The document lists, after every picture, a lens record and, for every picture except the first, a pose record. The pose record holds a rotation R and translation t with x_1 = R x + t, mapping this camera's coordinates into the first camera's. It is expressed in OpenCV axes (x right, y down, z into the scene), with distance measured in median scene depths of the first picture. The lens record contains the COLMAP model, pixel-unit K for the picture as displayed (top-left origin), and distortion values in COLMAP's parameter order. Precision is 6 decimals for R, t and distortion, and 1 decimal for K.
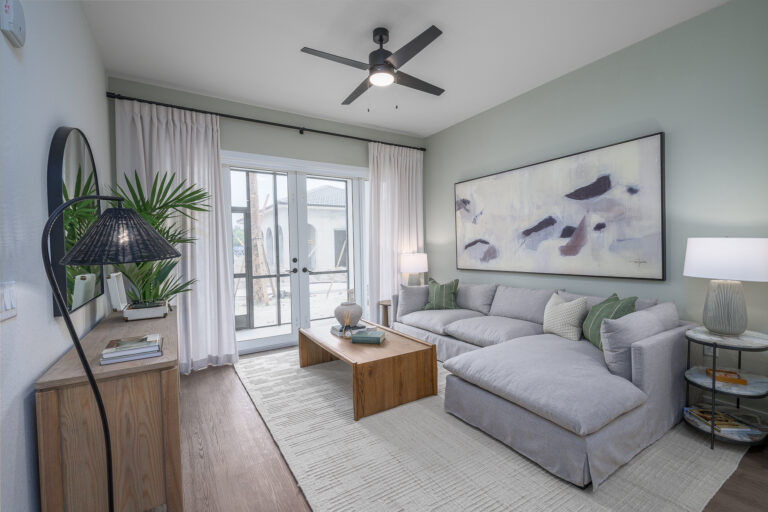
lens RADIAL K [[333.9, 0, 384.0], [0, 333.9, 256.0], [0, 0, 1]] dist [0.009022, 0.000177]
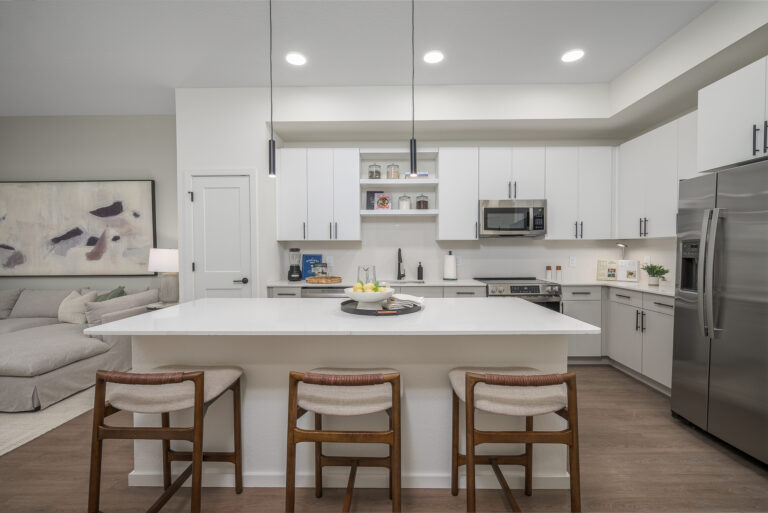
lens RADIAL K [[333.9, 0, 384.0], [0, 333.9, 256.5], [0, 0, 1]] dist [0.009022, 0.000177]
pose [[0.545588, -0.001878, 0.838052, 0.086055], [0.014519, 0.999869, -0.007212, 0.009910], [-0.837928, 0.016102, 0.545543, -0.583957]]
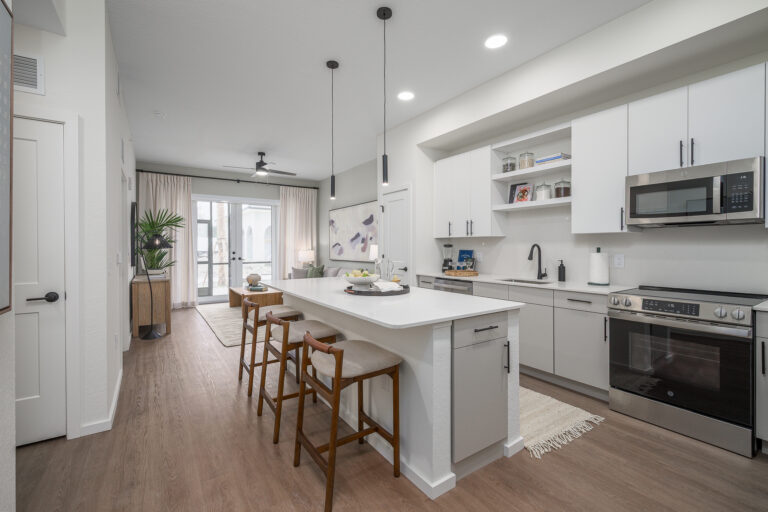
lens RADIAL K [[339.6, 0, 383.2], [0, 339.6, 247.4], [0, 0, 1]] dist [-0.000919, -0.000054]
pose [[0.999270, 0.016821, 0.034295, 0.580555], [-0.016023, 0.999598, -0.023409, 0.016604], [-0.034675, 0.022842, 0.999138, -1.033892]]
